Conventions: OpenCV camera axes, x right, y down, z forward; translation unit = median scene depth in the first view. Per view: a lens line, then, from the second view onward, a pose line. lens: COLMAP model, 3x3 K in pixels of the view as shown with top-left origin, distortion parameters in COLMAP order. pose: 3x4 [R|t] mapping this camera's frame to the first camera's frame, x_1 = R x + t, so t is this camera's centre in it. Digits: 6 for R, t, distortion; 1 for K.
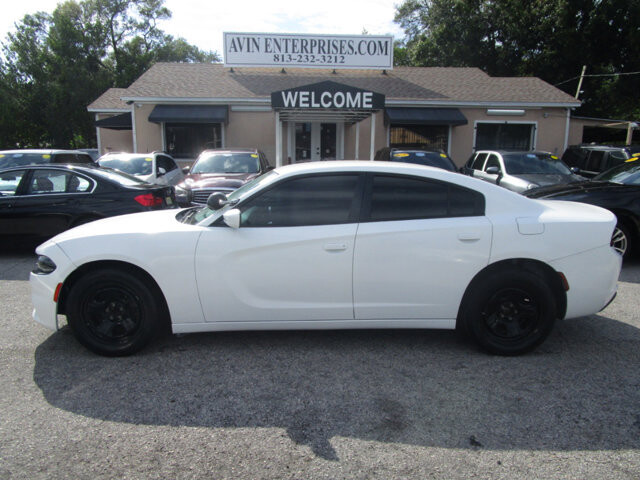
lens RADIAL K [[459.9, 0, 316.2], [0, 459.9, 236.7], [0, 0, 1]] dist [-0.008871, 0.000023]
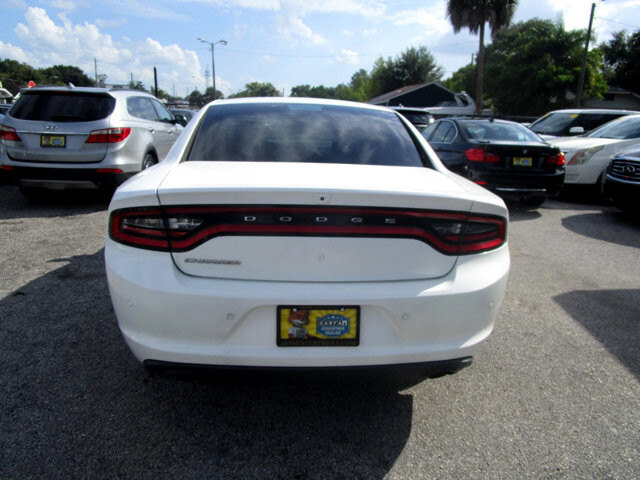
lens RADIAL K [[459.9, 0, 316.2], [0, 459.9, 236.7], [0, 0, 1]] dist [-0.008871, 0.000023]
pose [[0.060079, 0.252578, -0.965709, 1.691724], [-0.198343, 0.951187, 0.236440, -0.221871], [0.978290, 0.177337, 0.107244, 1.699664]]
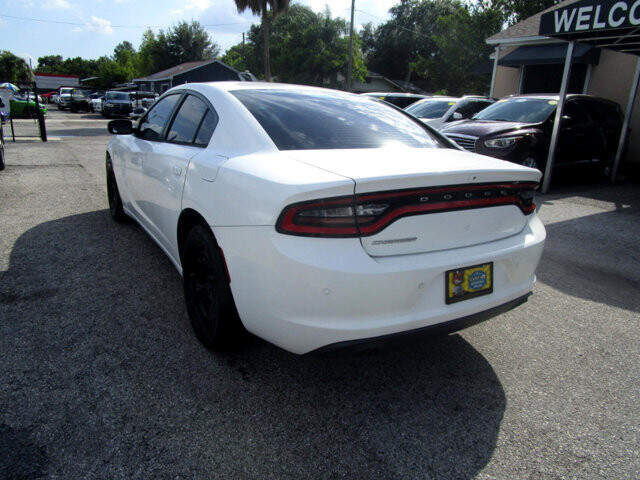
lens RADIAL K [[461.0, 0, 318.1], [0, 461.0, 234.8], [0, 0, 1]] dist [-0.007468, 0.003249]
pose [[0.511915, 0.255348, -0.820207, 1.586720], [-0.186393, 0.965070, 0.184114, -0.117667], [0.838570, 0.058631, 0.541629, 1.085313]]
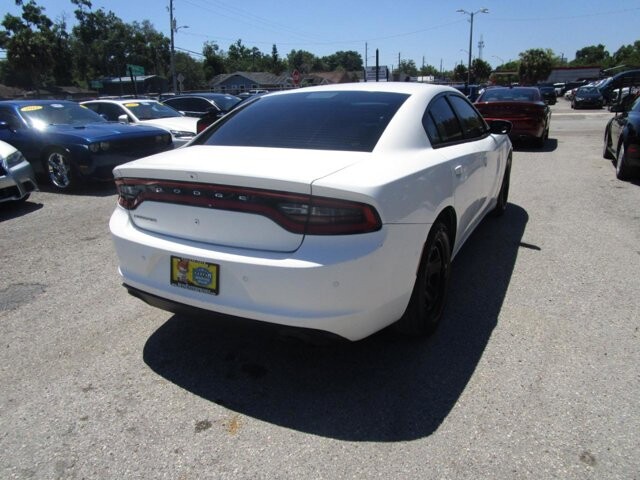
lens RADIAL K [[452.1, 0, 297.6], [0, 452.1, 240.8], [0, 0, 1]] dist [-0.019176, 0.001761]
pose [[-0.501271, 0.284887, -0.817047, 1.660411], [-0.114300, 0.914172, 0.388877, -0.364236], [0.857708, 0.288321, -0.425686, 2.350927]]
